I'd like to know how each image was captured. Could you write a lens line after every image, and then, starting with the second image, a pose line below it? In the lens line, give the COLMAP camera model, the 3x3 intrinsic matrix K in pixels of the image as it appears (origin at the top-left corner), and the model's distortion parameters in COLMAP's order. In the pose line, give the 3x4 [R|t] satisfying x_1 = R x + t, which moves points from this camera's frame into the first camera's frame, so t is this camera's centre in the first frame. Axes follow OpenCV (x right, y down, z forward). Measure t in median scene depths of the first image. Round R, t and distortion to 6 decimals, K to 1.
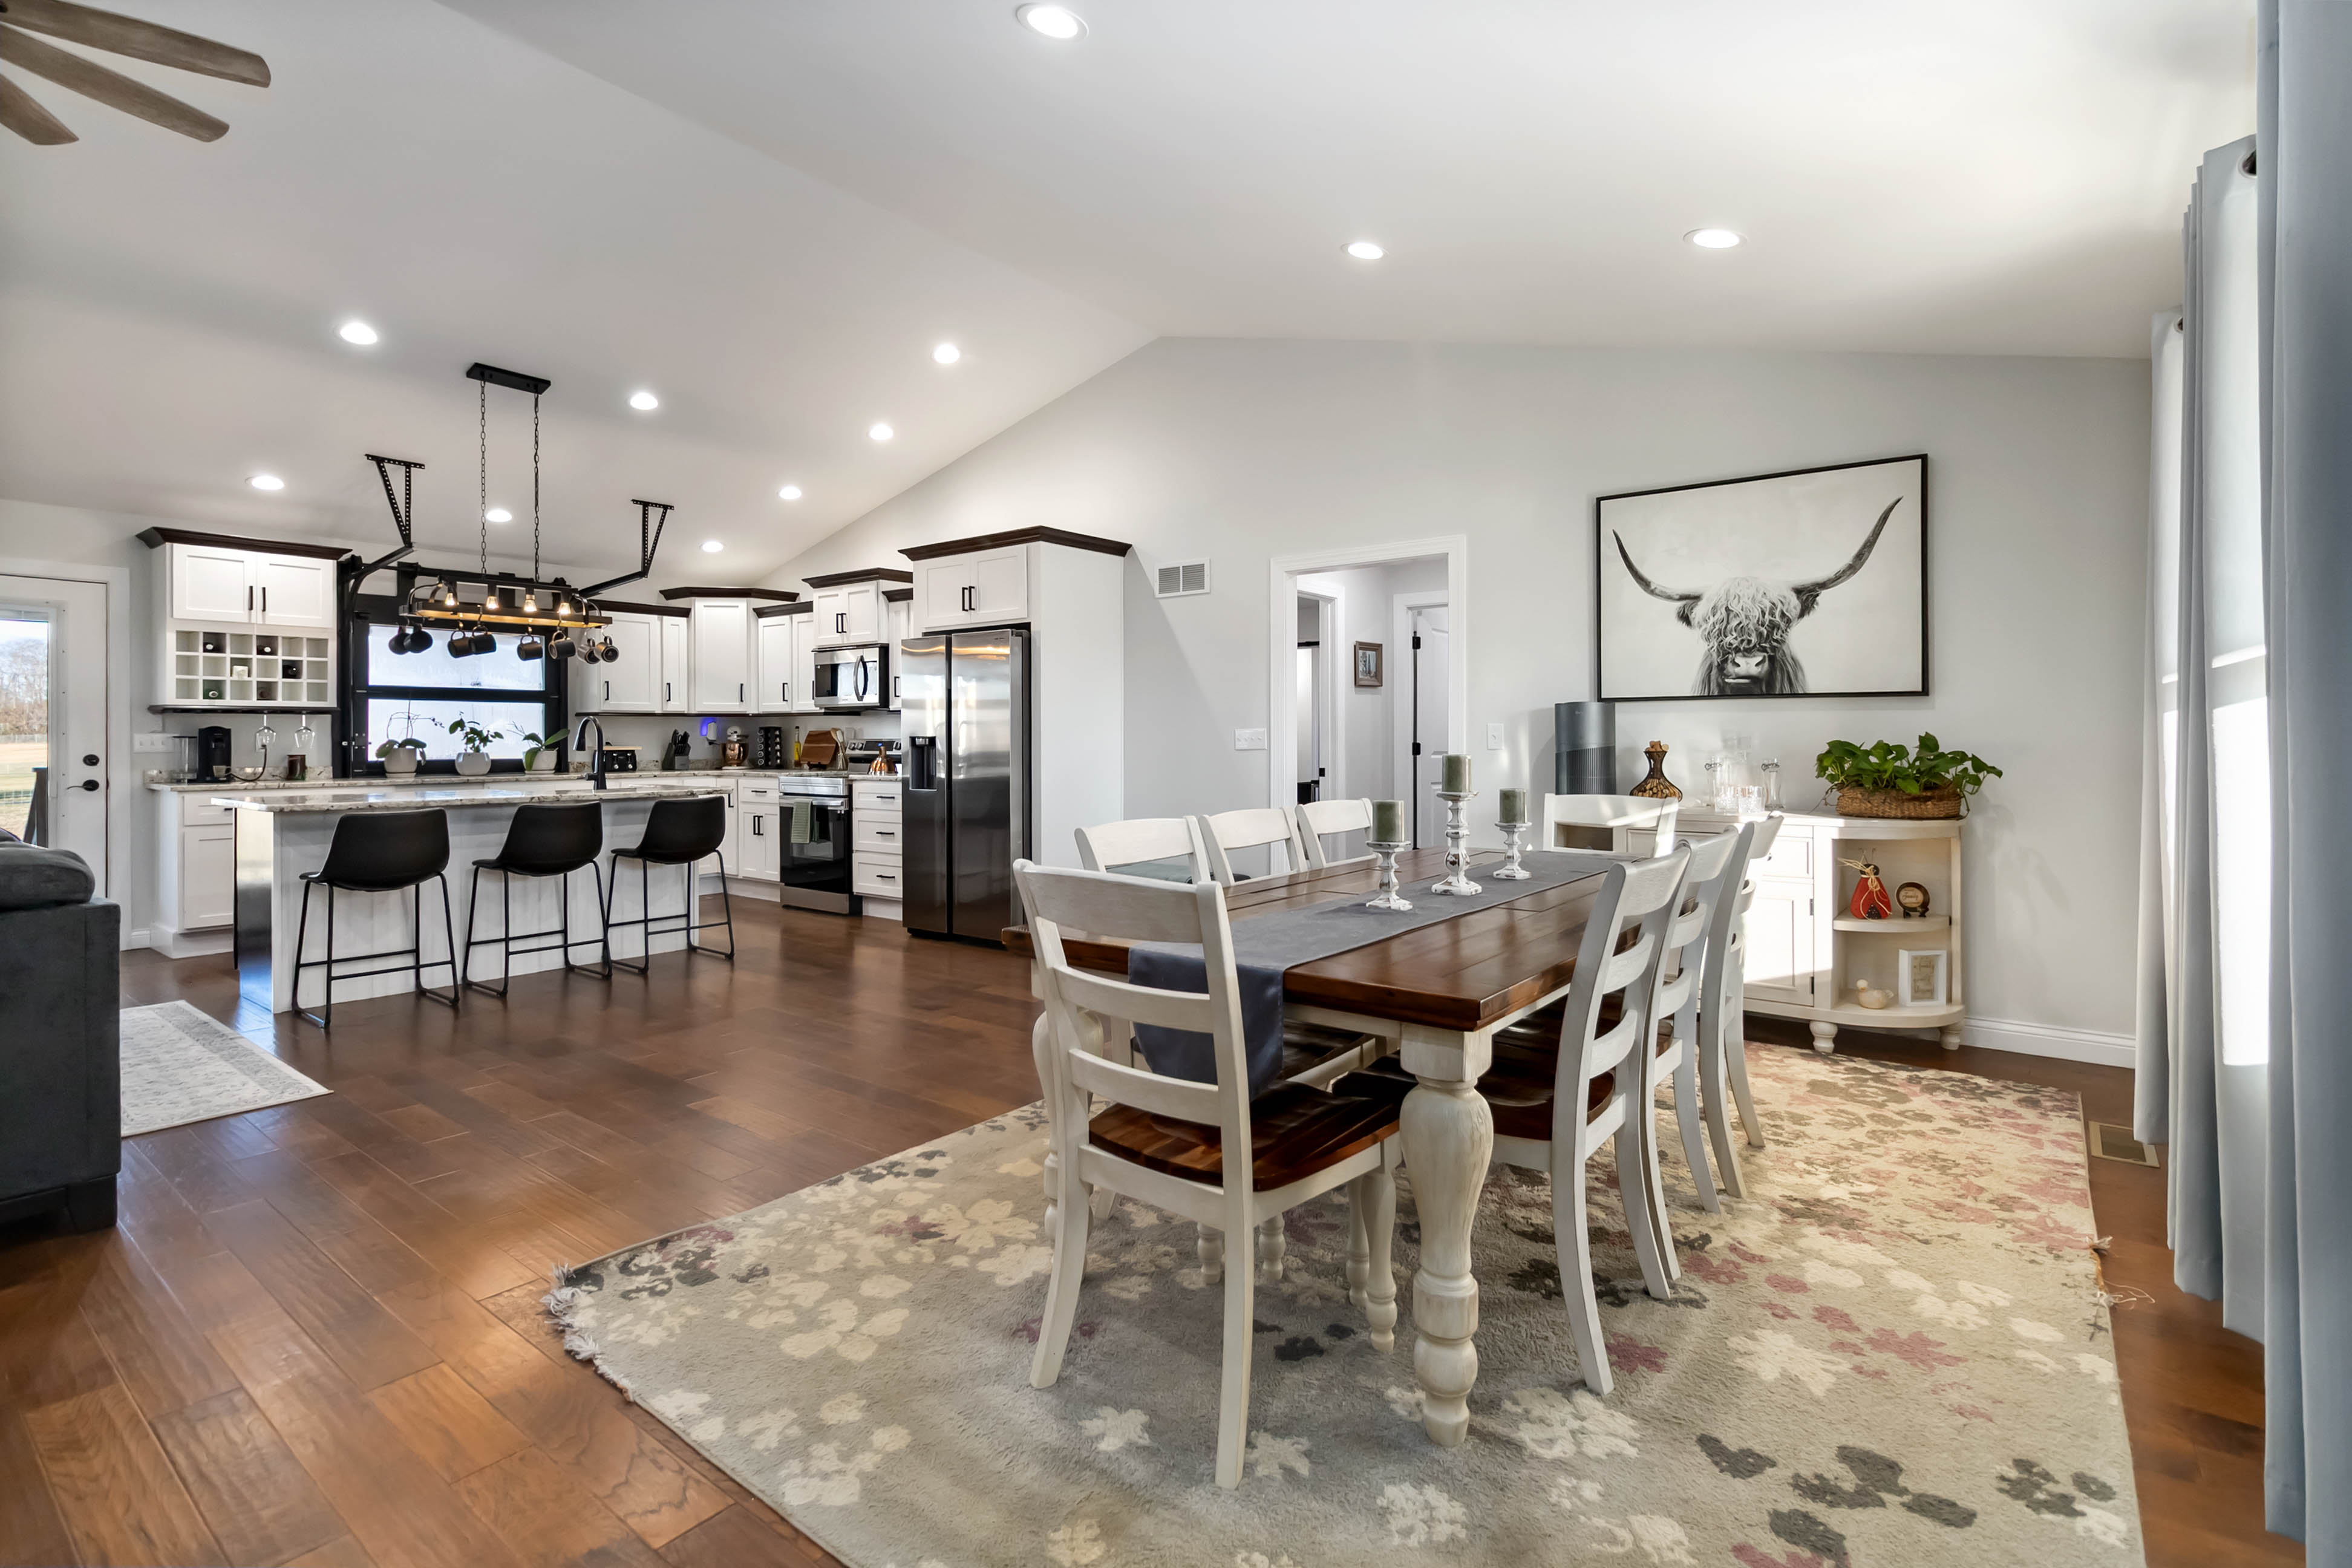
lens RADIAL K [[1092.6, 0, 1178.3], [0, 1092.6, 736.9], [0, 0, 1]] dist [-0.000562, 0.000642]
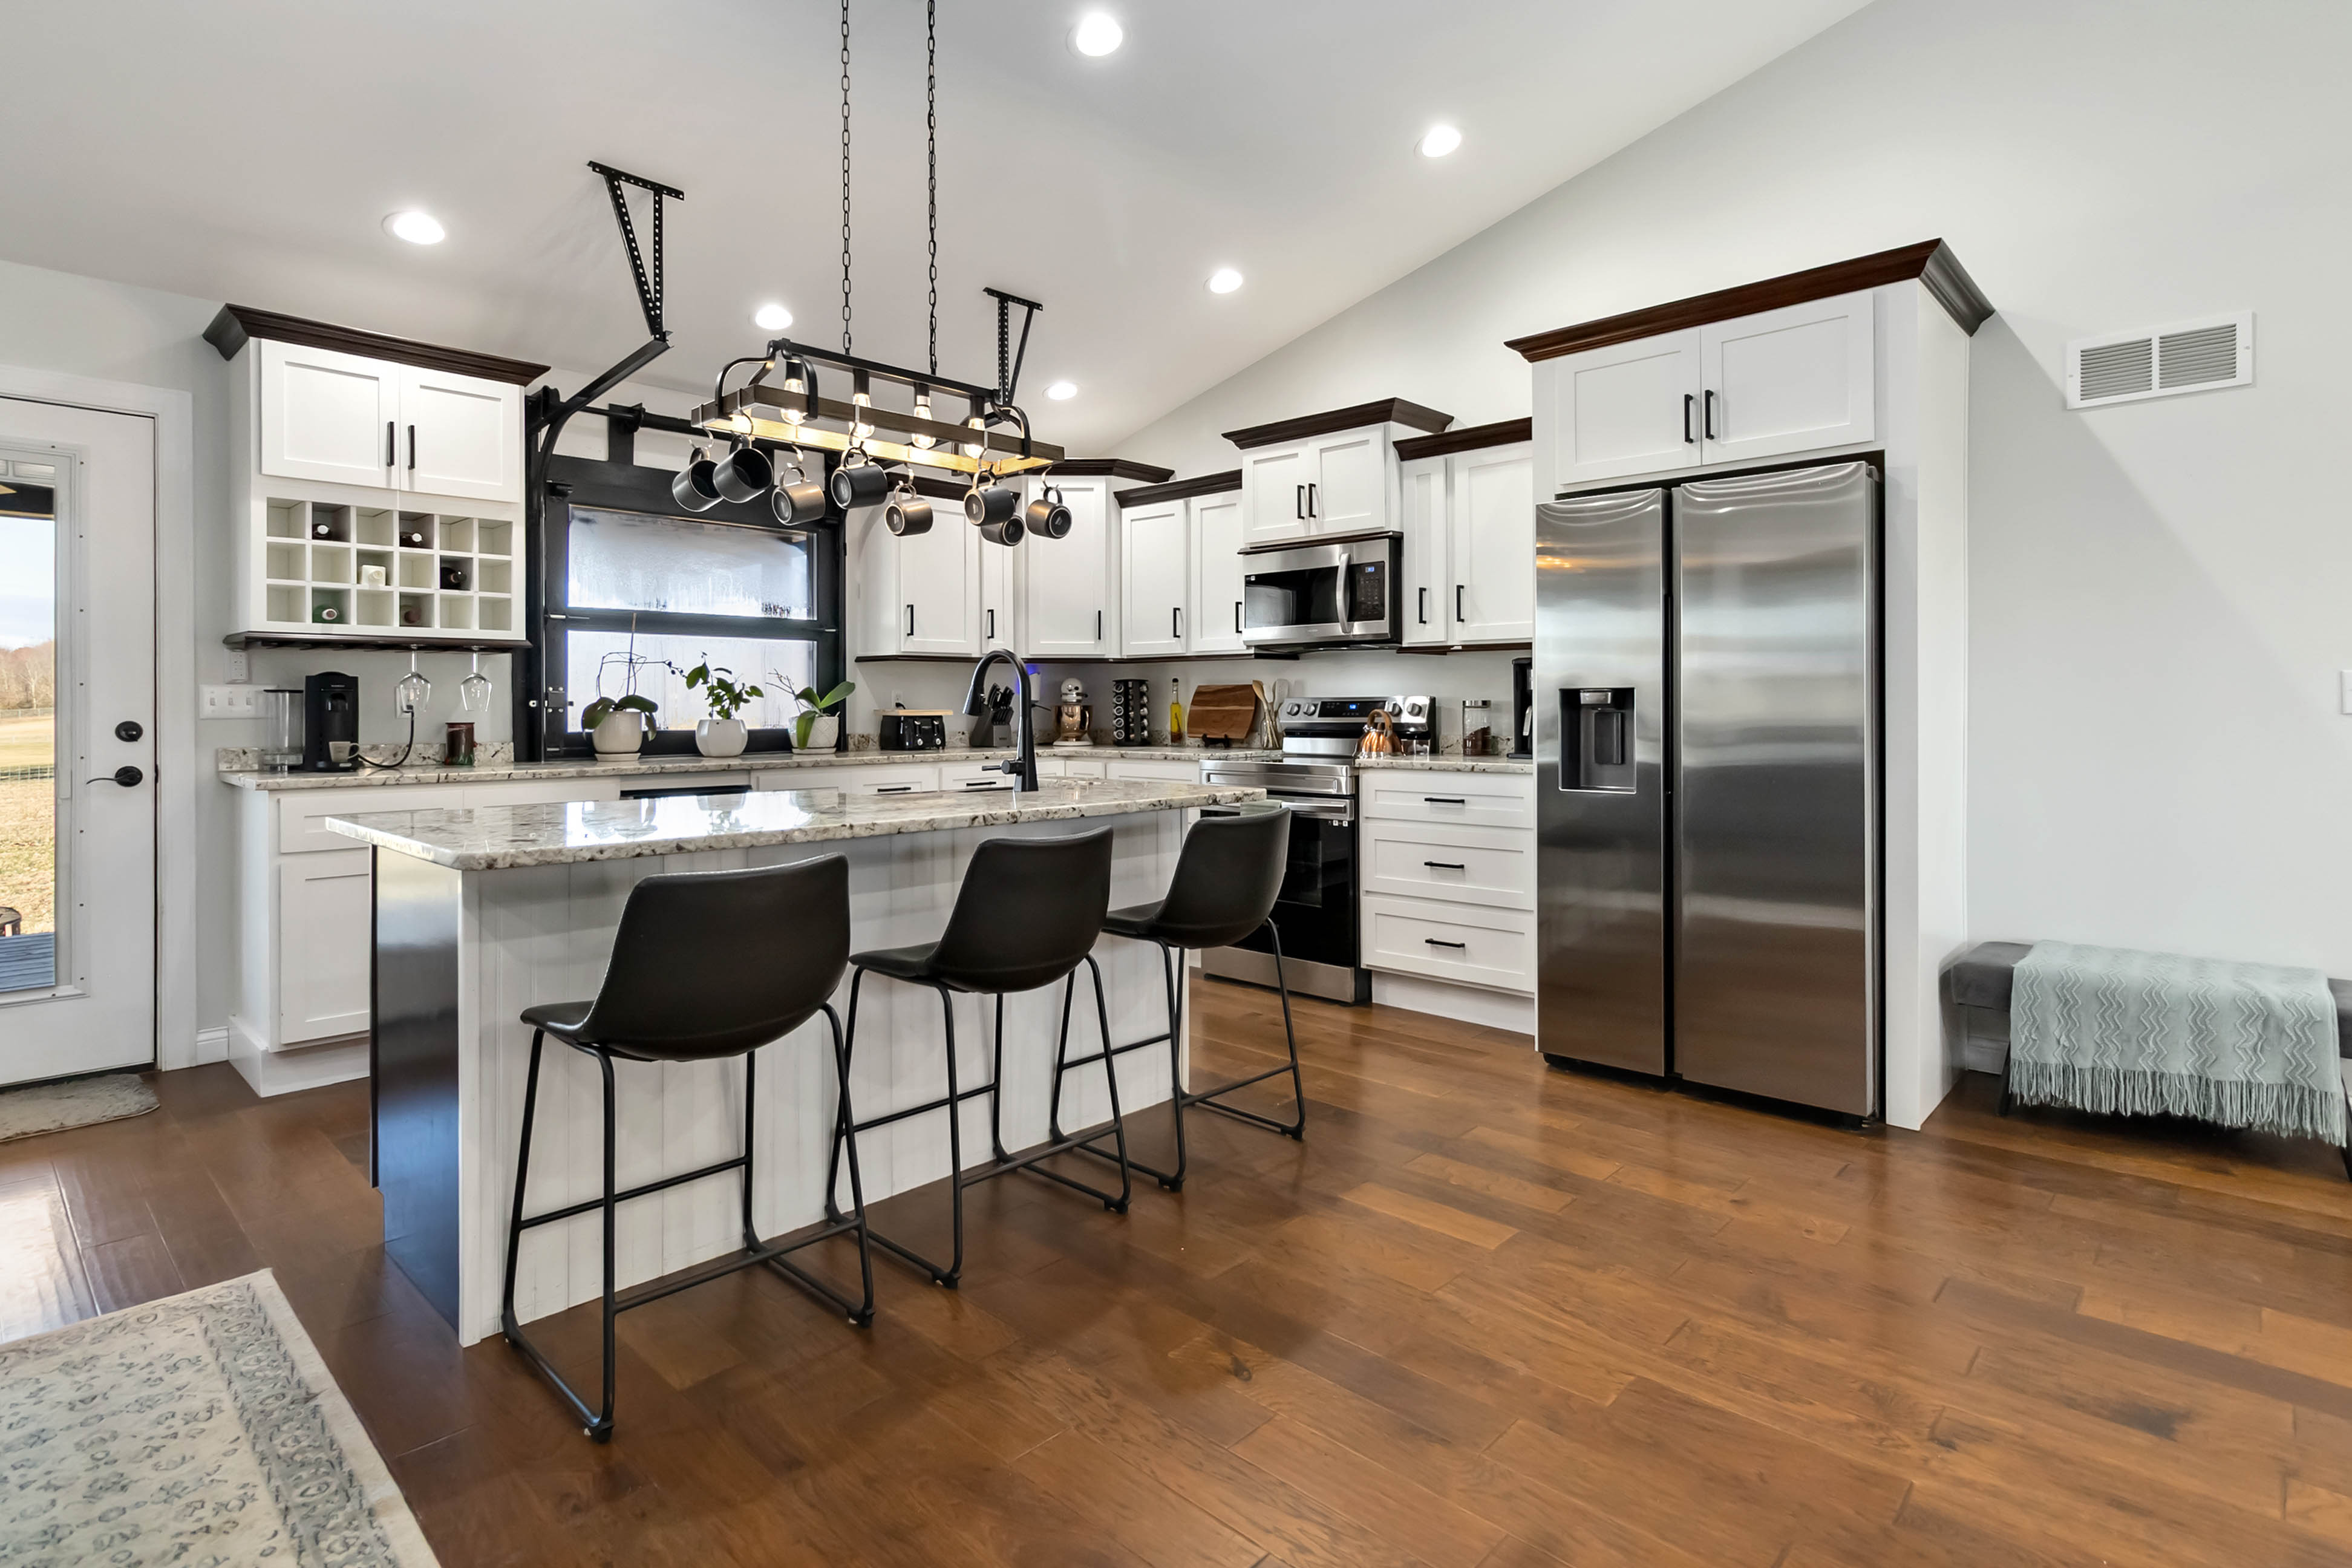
lens RADIAL K [[1172.4, 0, 1165.5], [0, 1172.4, 707.3], [0, 0, 1]] dist [0.000256, 0.000476]
pose [[0.994544, -0.000192, -0.104316, -0.383325], [0.000483, 0.999996, 0.002761, 0.007004], [0.104315, -0.002797, 0.994540, 0.434465]]
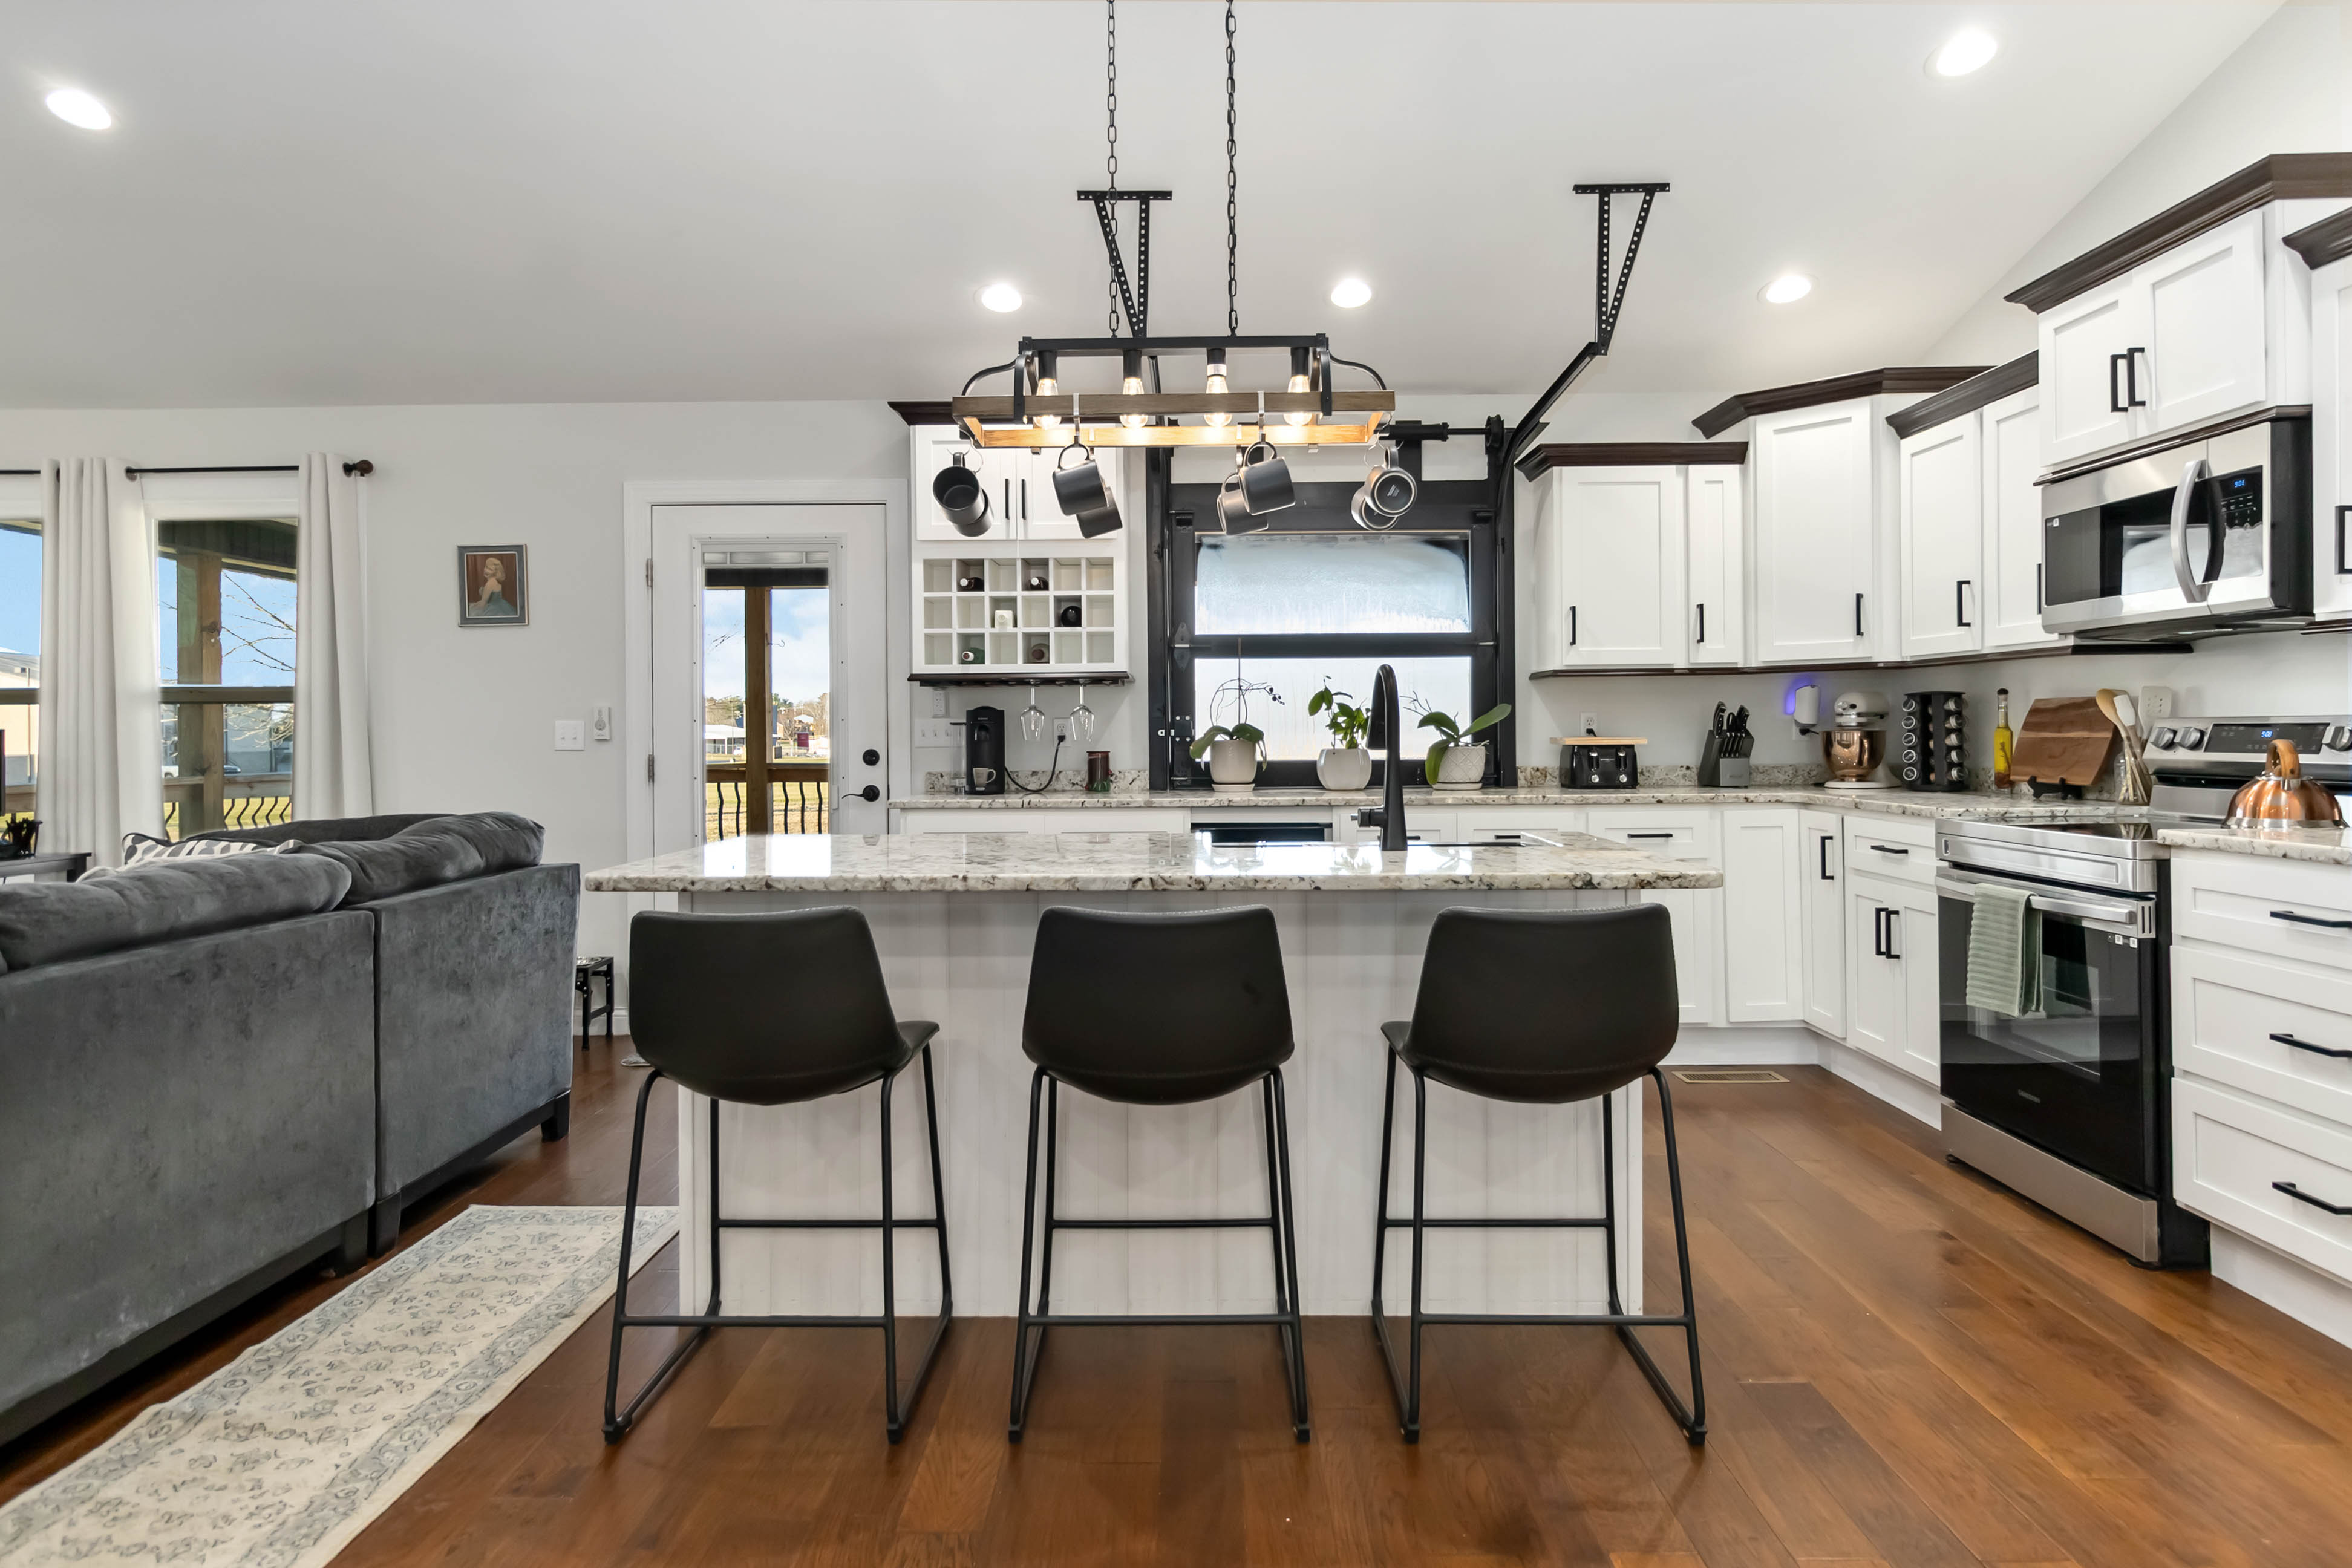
lens RADIAL K [[1314.8, 0, 1186.0], [0, 1314.8, 731.3], [0, 0, 1]] dist [0.003807, 0.000630]
pose [[0.603773, -0.002454, -0.797152, -0.189687], [0.006922, 0.999974, 0.002165, 0.003989], [0.797126, -0.006825, 0.603775, 0.619617]]
